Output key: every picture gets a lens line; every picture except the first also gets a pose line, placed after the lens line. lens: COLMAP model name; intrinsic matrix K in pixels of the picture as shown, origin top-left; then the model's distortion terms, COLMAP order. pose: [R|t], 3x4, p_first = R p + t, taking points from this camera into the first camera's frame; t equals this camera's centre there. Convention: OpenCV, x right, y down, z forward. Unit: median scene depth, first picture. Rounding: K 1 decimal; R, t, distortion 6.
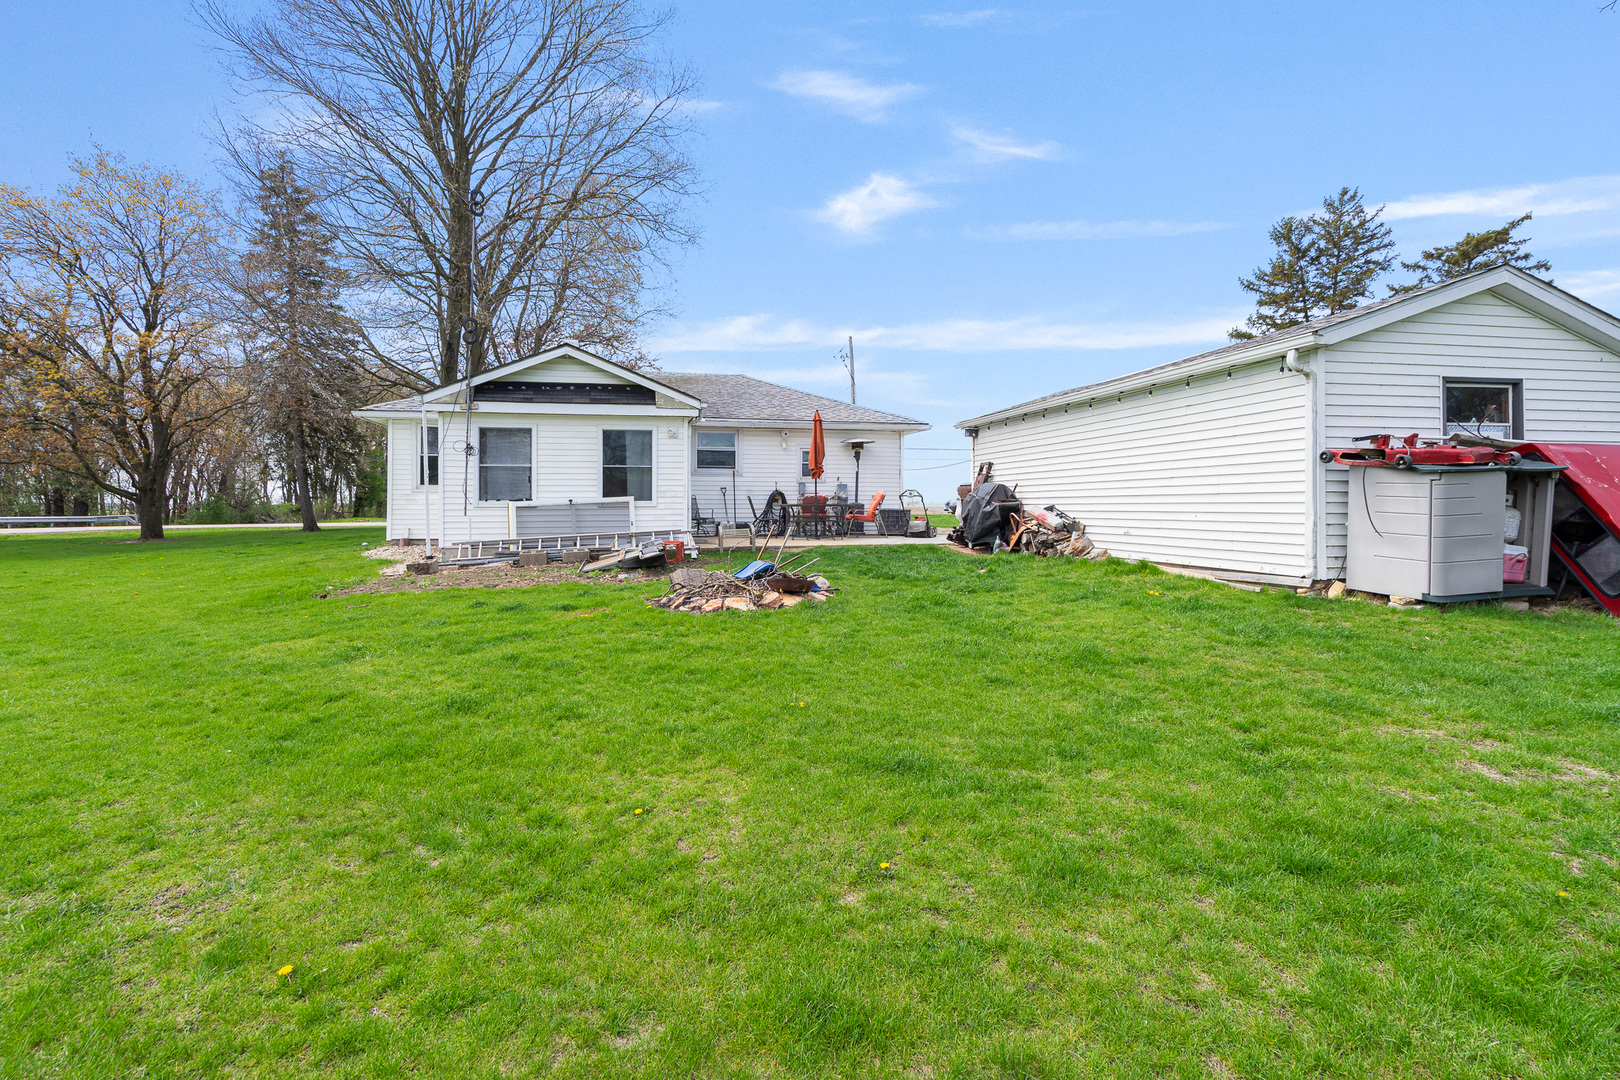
lens RADIAL K [[751.3, 0, 788.5], [0, 751.3, 516.9], [0, 0, 1]] dist [0.000926, 0.000367]
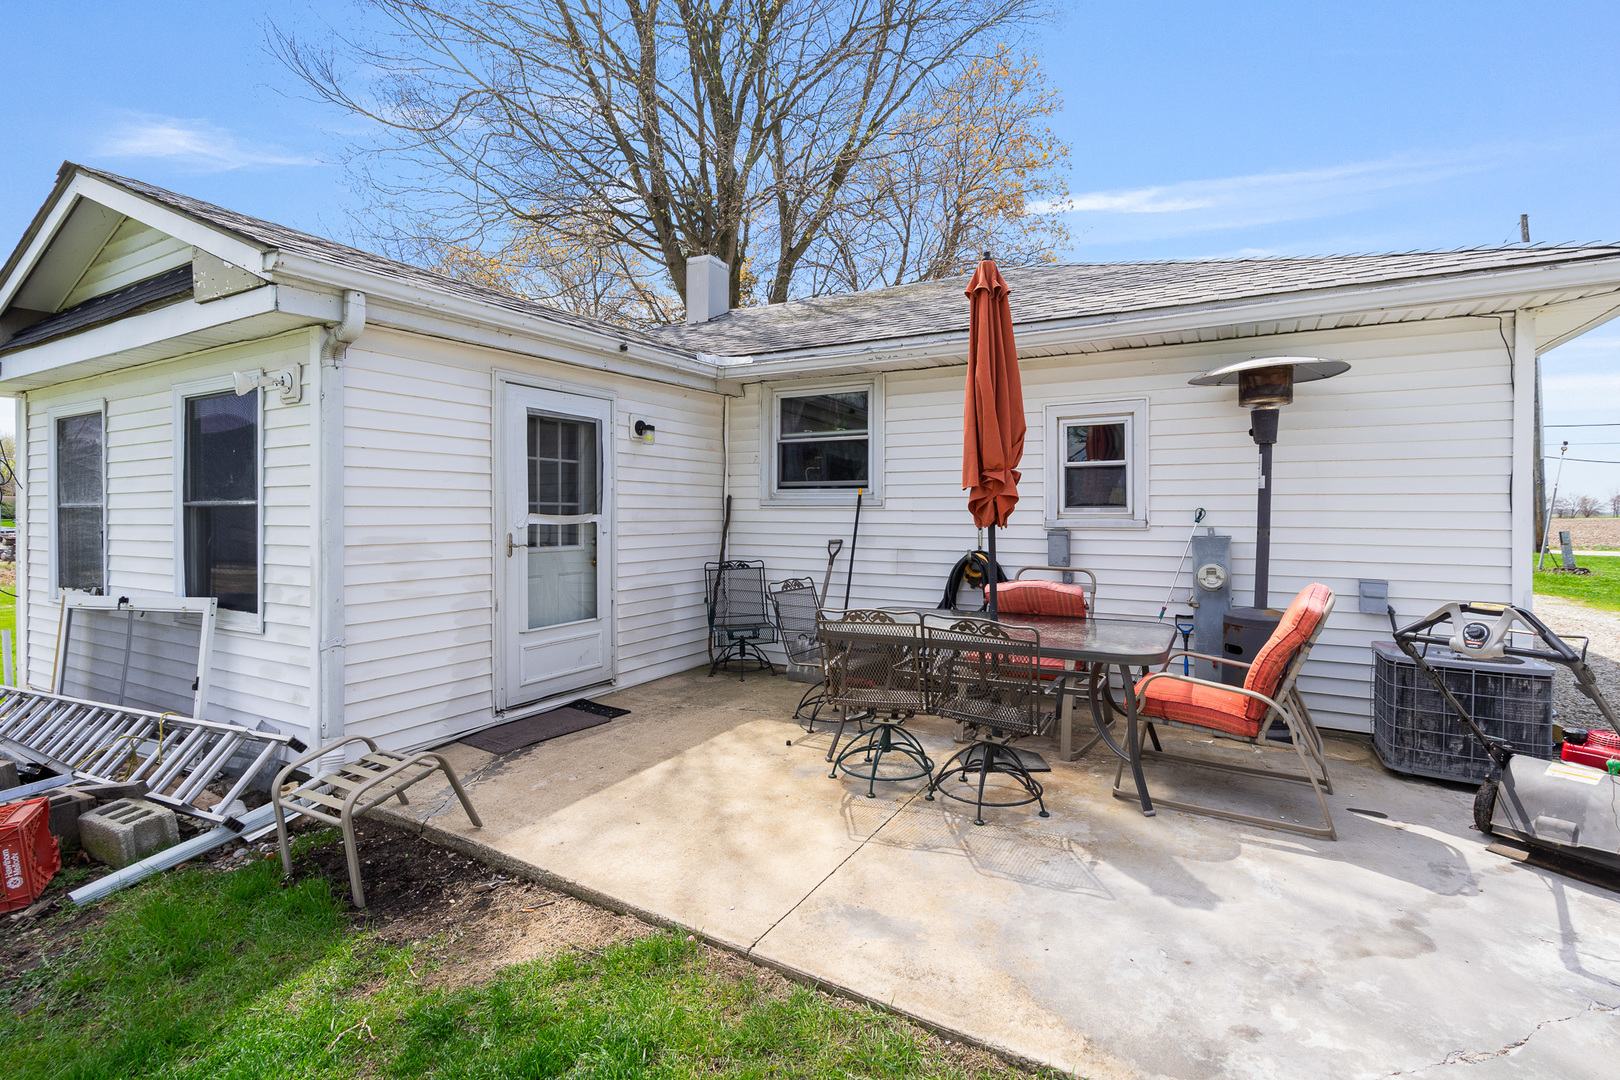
lens RADIAL K [[767.0, 0, 815.0], [0, 767.0, 541.2], [0, 0, 1]] dist [-0.002115, -0.000443]
pose [[0.742395, 0.028496, -0.669357, 0.151601], [-0.011502, 0.999490, 0.029794, -0.048055], [0.669864, -0.014420, 0.742344, 0.692994]]
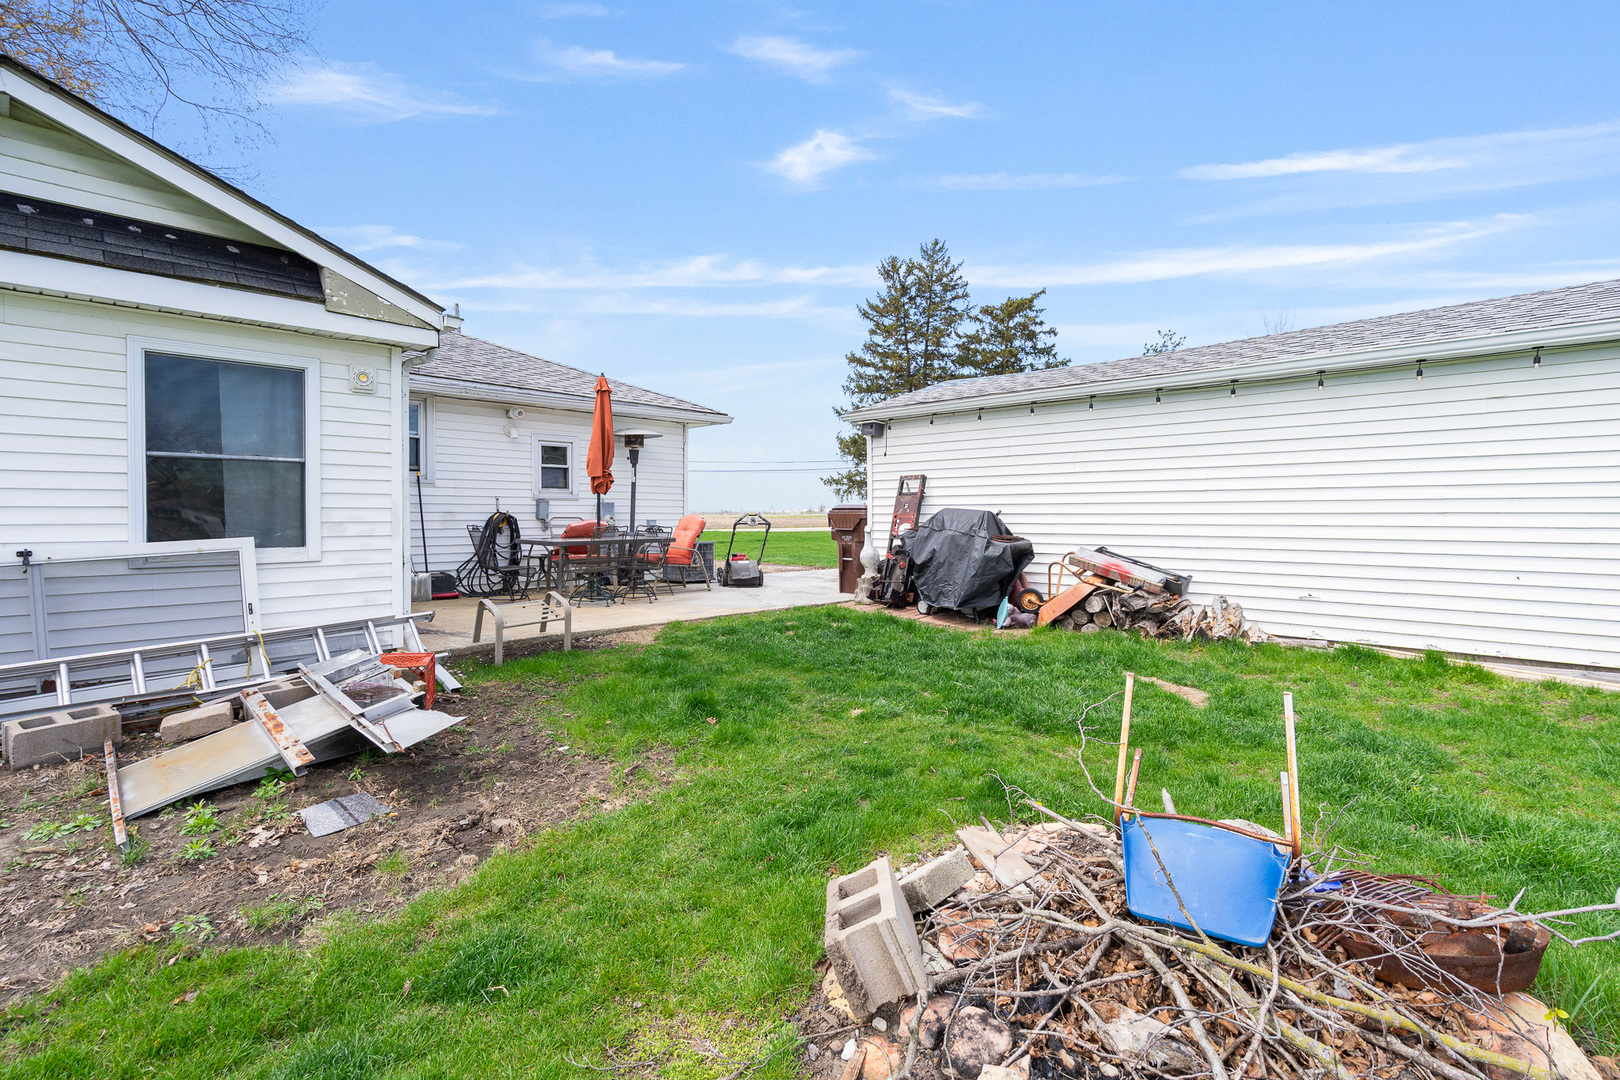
lens RADIAL K [[751.3, 0, 788.5], [0, 751.3, 516.9], [0, 0, 1]] dist [0.000926, 0.000367]
pose [[0.831767, -0.000295, 0.555124, -0.144744], [0.007430, 0.999916, -0.010601, -0.023715], [-0.555075, 0.012942, 0.831700, 0.403426]]
